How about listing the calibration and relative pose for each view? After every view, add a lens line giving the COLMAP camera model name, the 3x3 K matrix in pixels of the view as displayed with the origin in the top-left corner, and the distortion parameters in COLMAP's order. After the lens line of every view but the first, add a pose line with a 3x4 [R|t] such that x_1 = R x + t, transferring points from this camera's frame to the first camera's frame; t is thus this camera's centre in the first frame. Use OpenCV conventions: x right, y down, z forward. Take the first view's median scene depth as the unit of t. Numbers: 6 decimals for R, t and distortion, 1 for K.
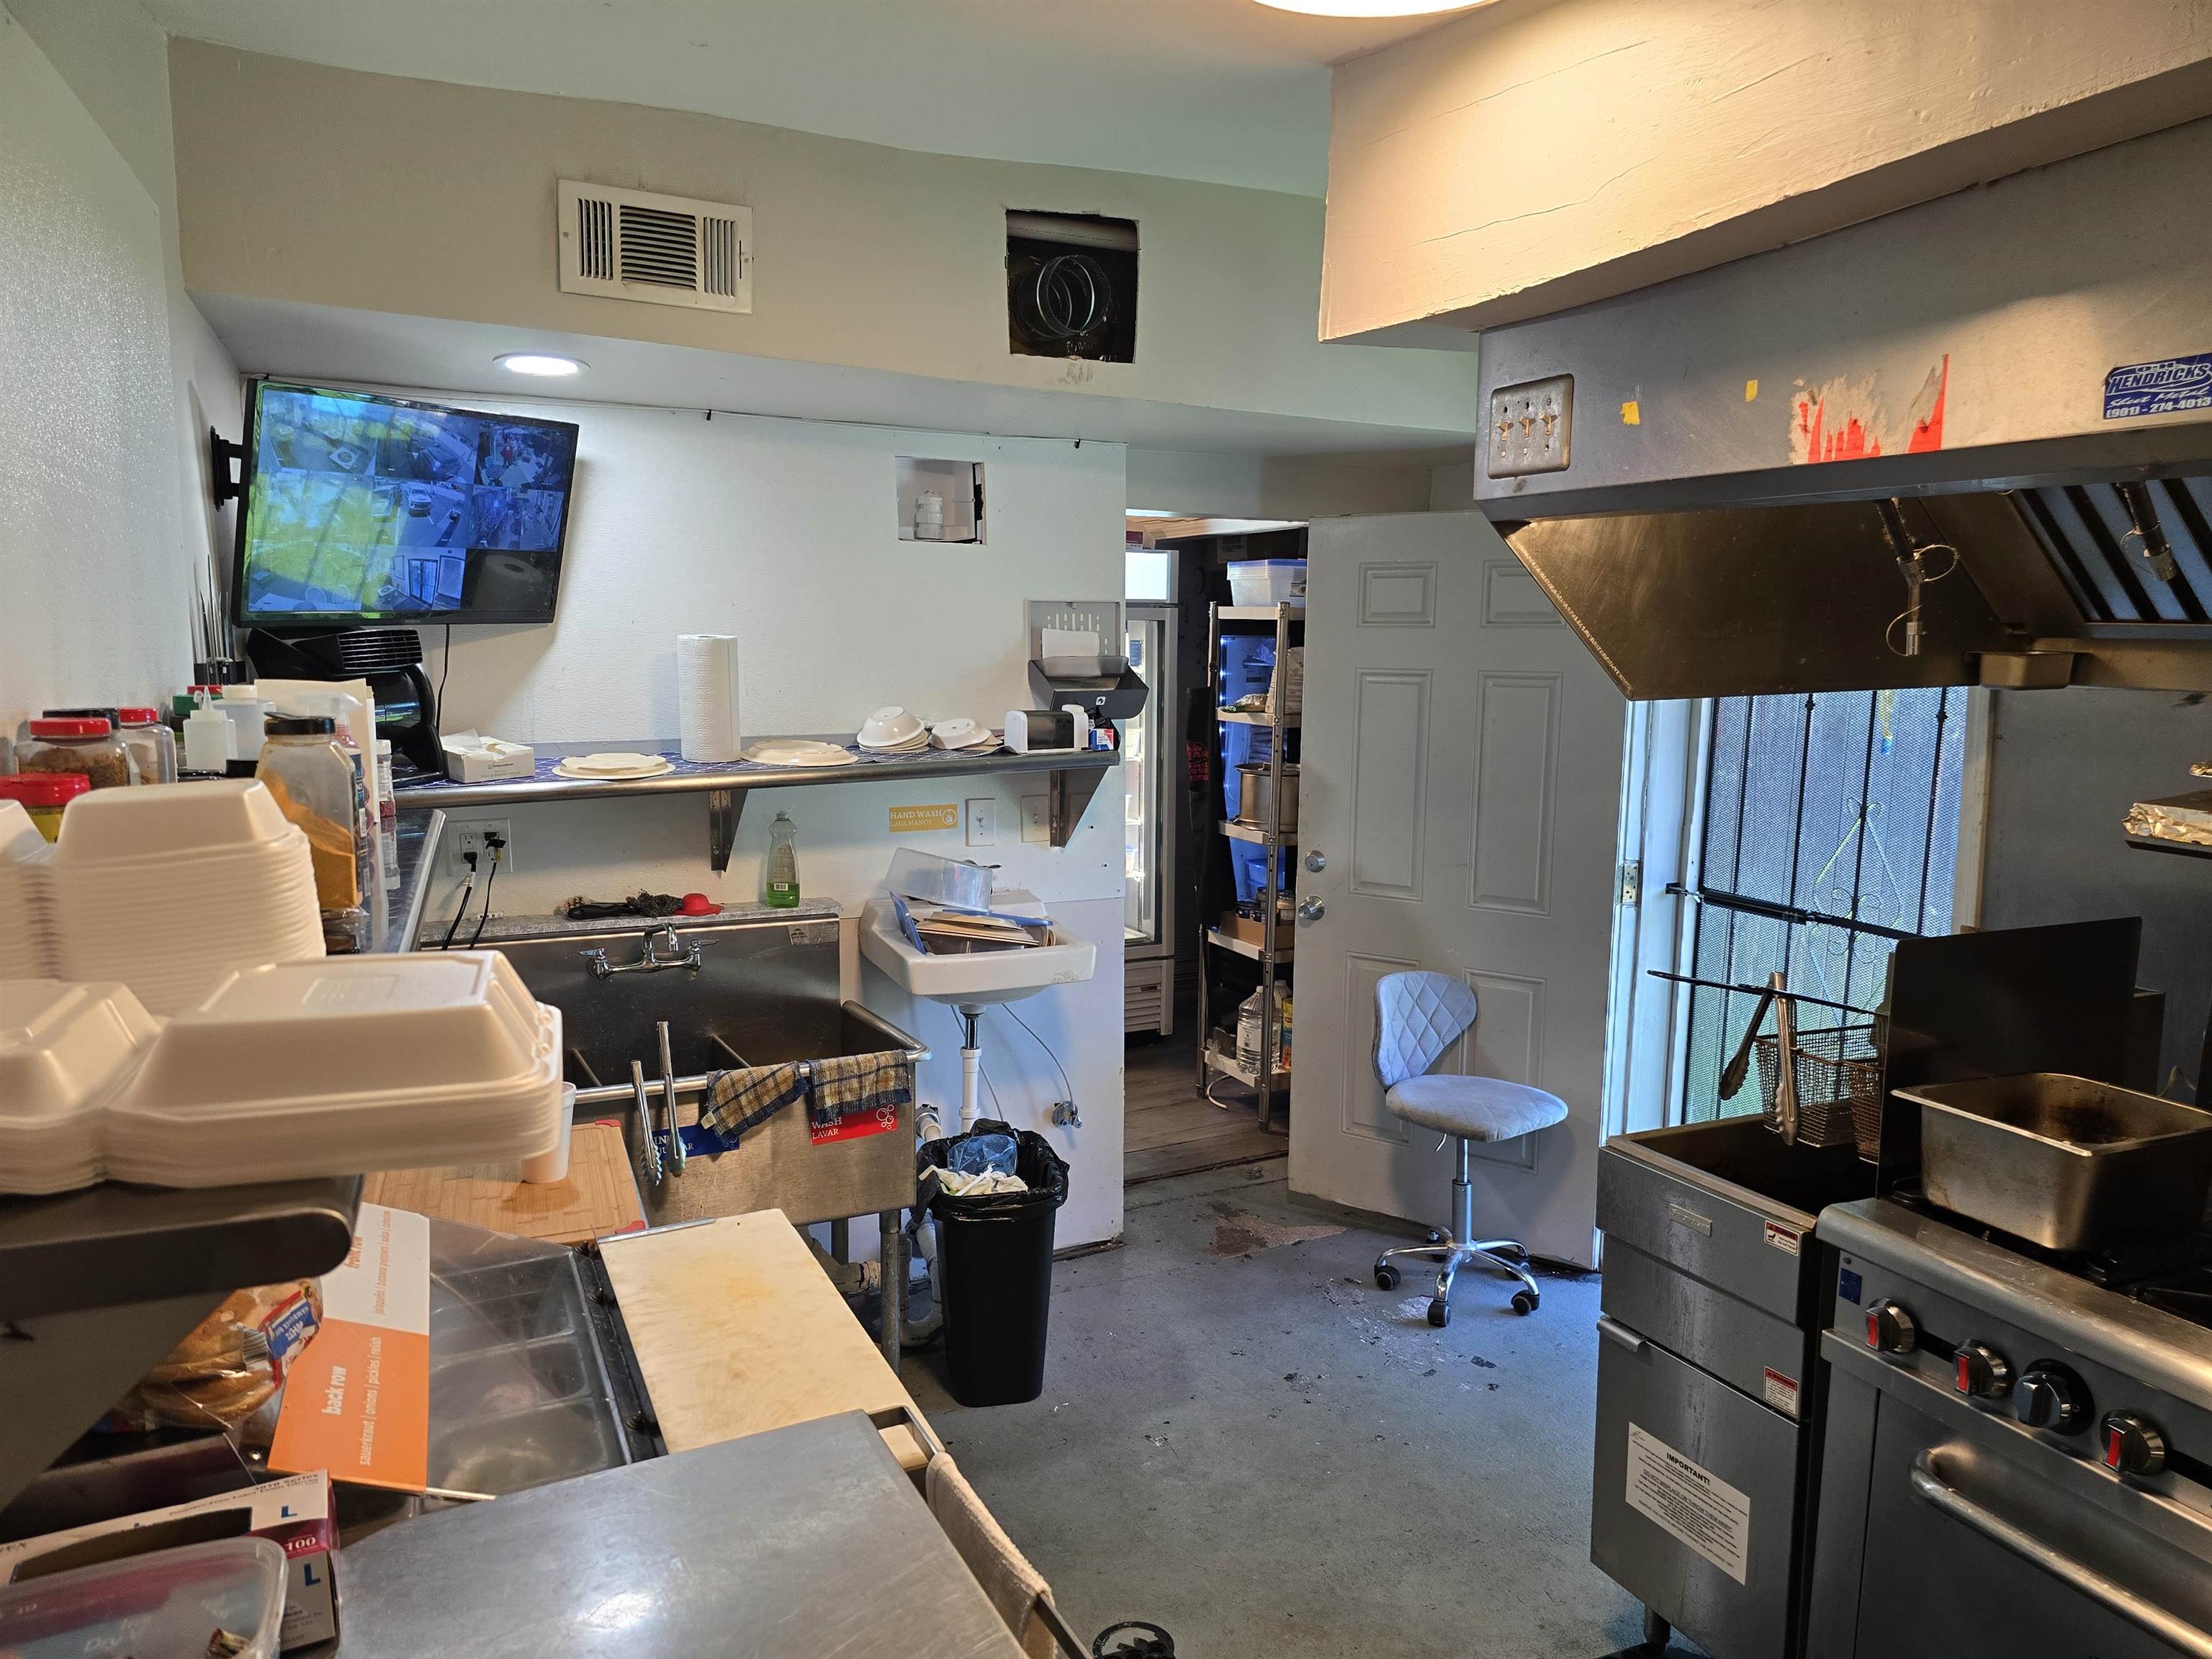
lens RADIAL K [[1473.1, 0, 1102.4], [0, 1473.1, 832.4], [0, 0, 1]] dist [0.001042, -0.001359]
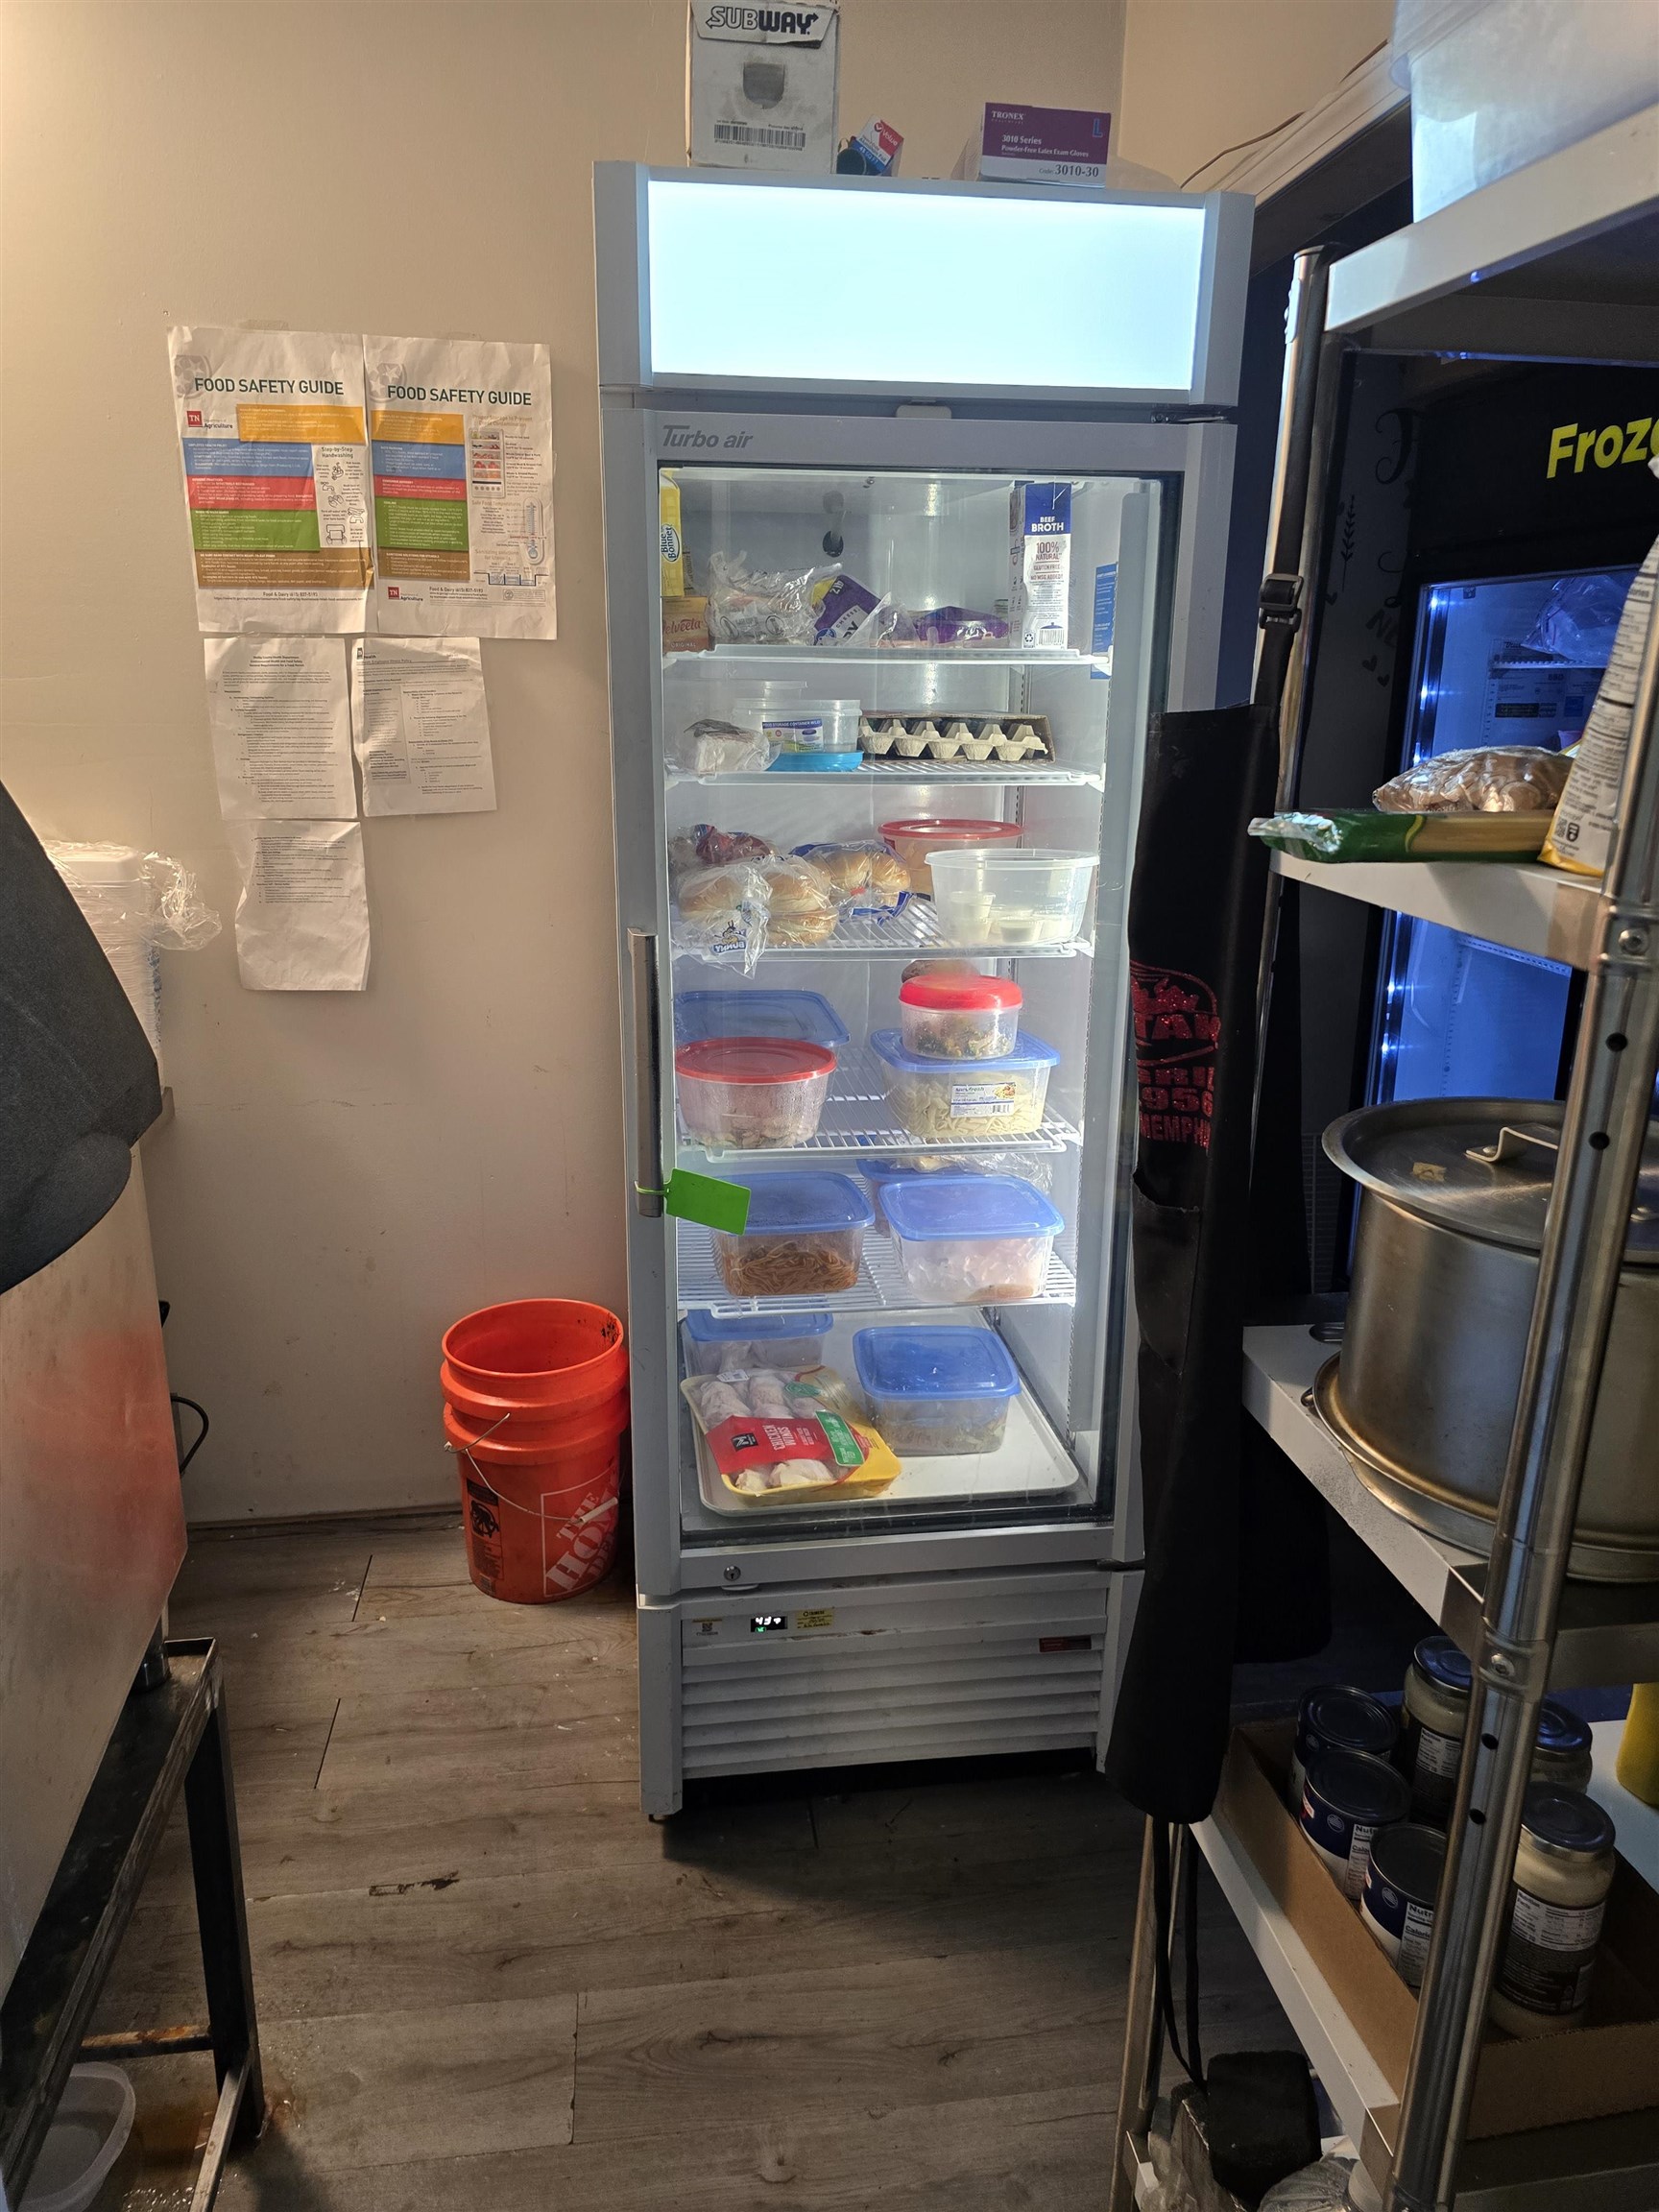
lens RADIAL K [[1473.1, 0, 826.8], [0, 1473.1, 1101.7], [0, 0, 1]] dist [0.001042, -0.001359]
pose [[0.945645, 0.085932, -0.313642, 0.074851], [-0.040664, 0.988132, 0.148128, -0.063033], [0.322648, -0.127322, 0.937916, 0.685605]]
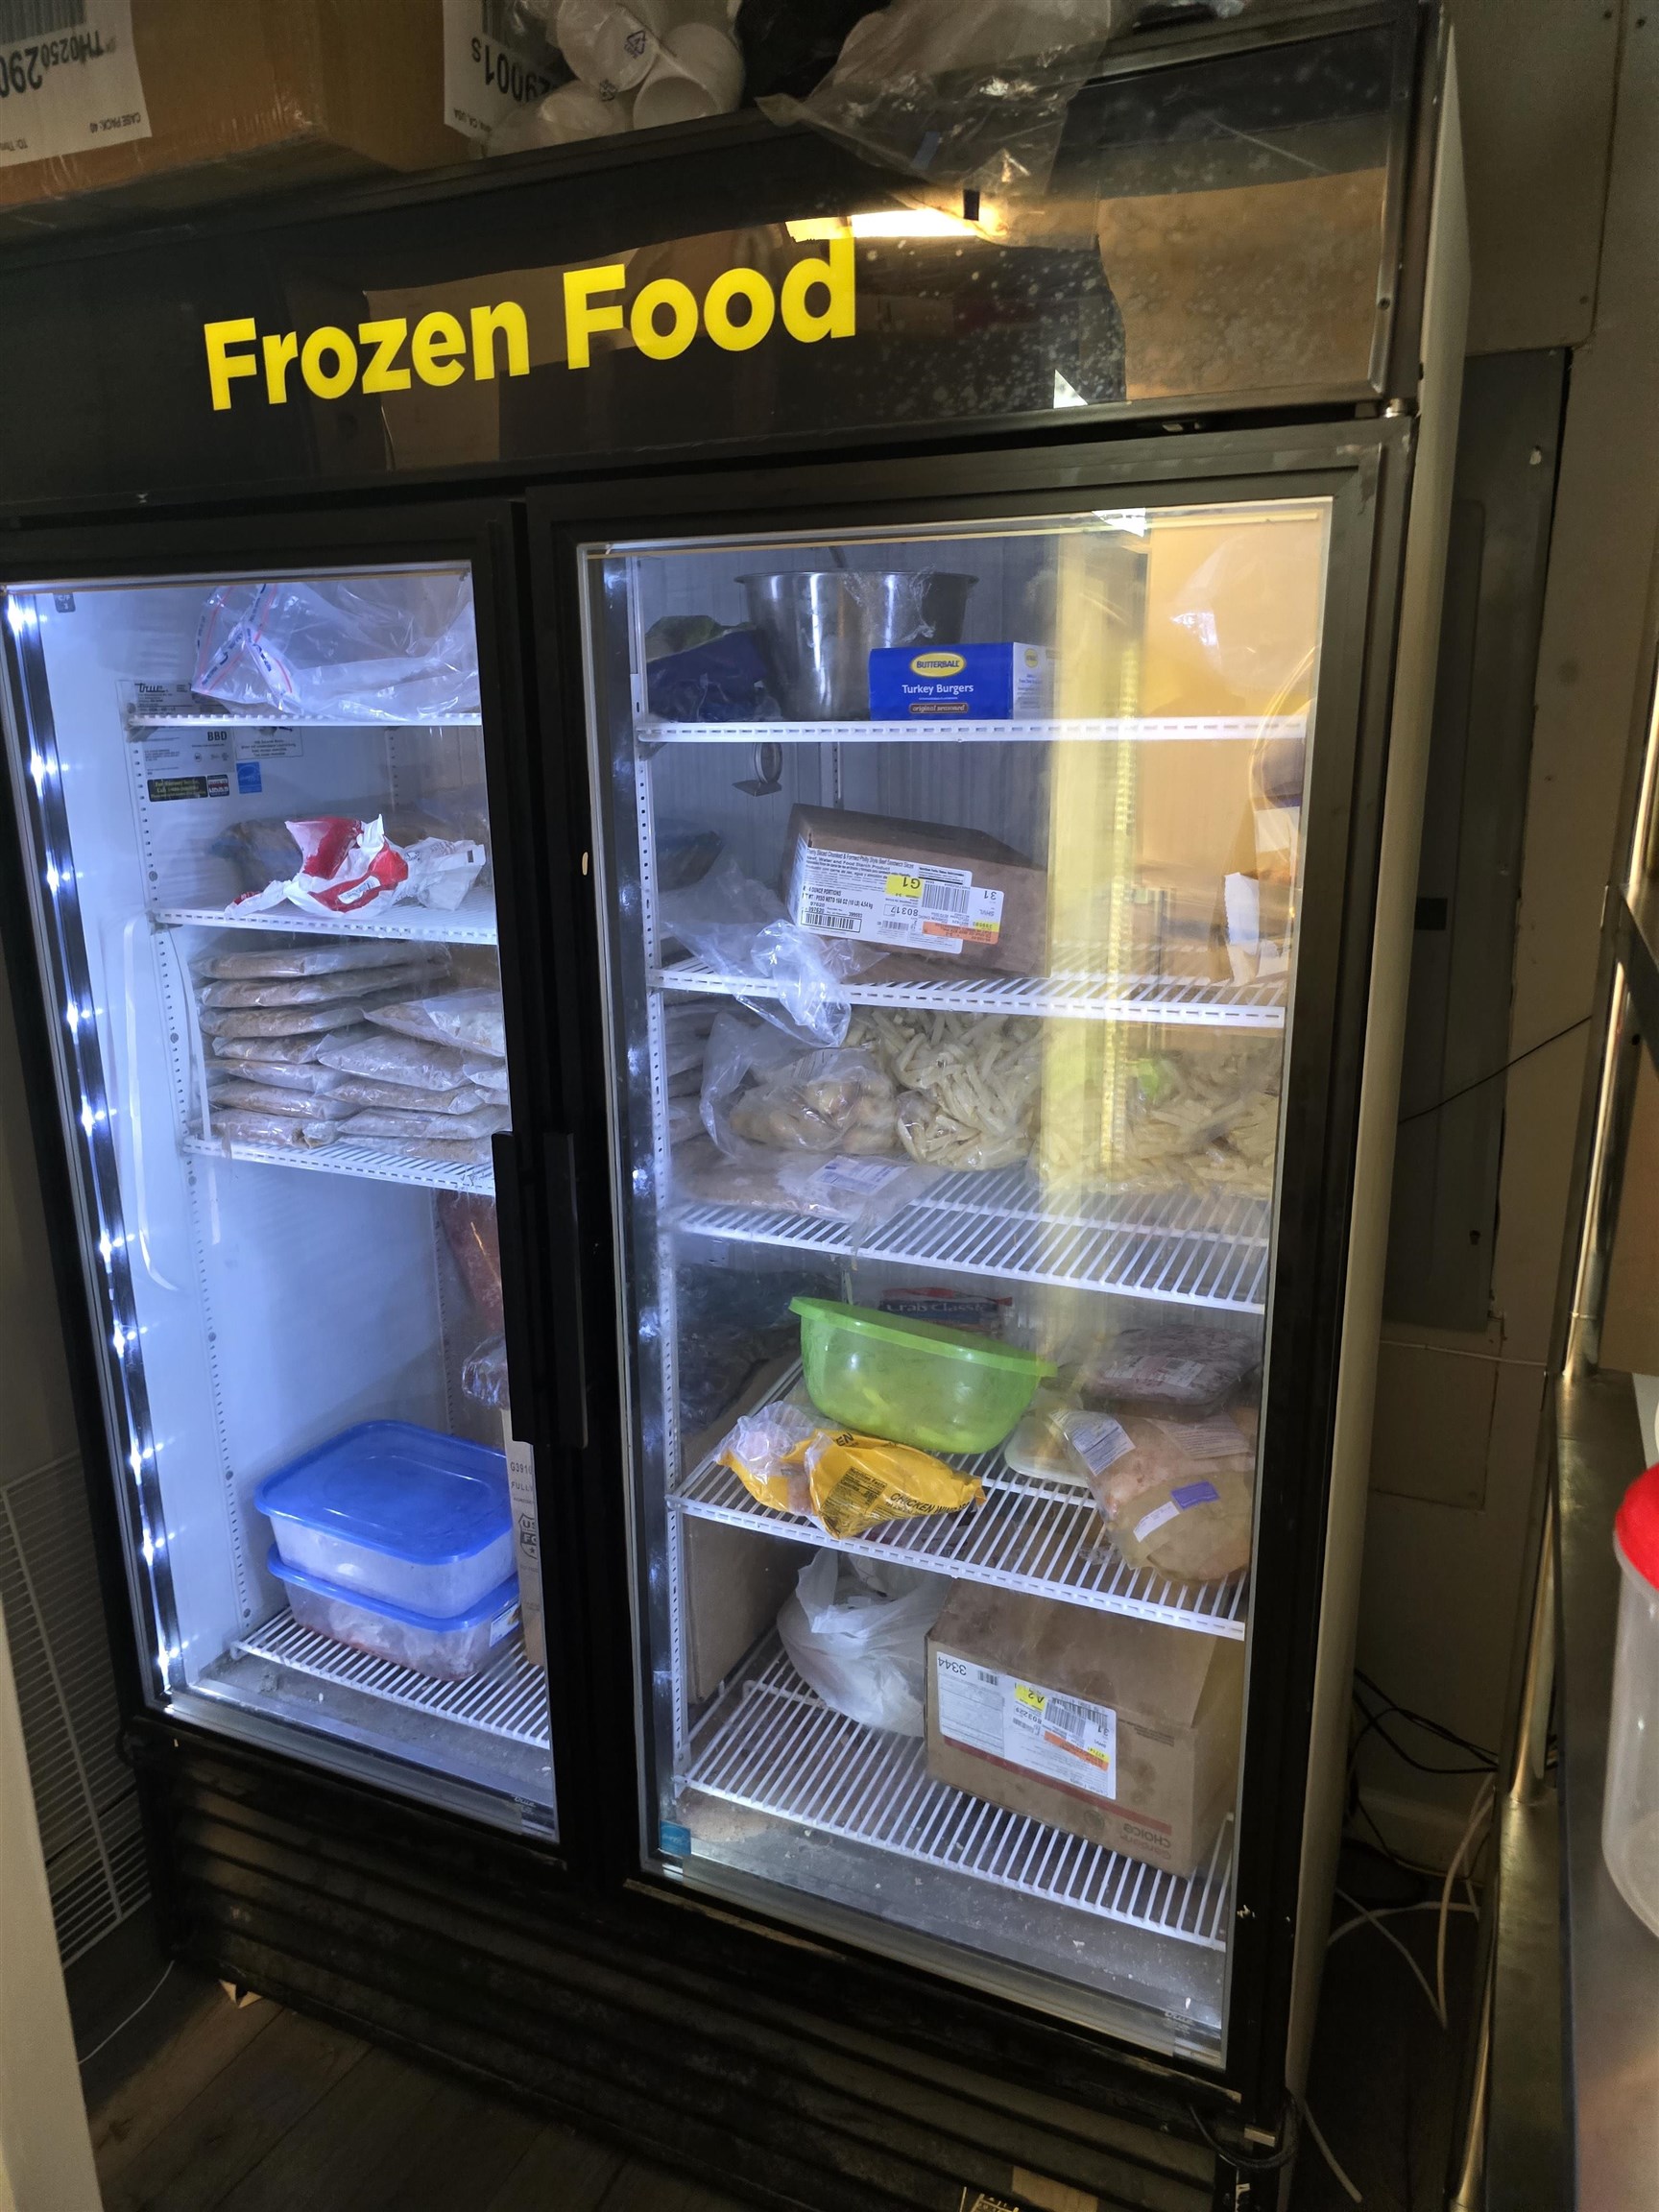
lens RADIAL K [[1473.1, 0, 828.0], [0, 1473.1, 1102.3], [0, 0, 1]] dist [0.001042, -0.001359]
pose [[0.773314, -0.182704, 0.607128, 0.032149], [0.107090, 0.981461, 0.158950, -0.096602], [-0.624913, -0.057901, 0.778544, 0.892155]]
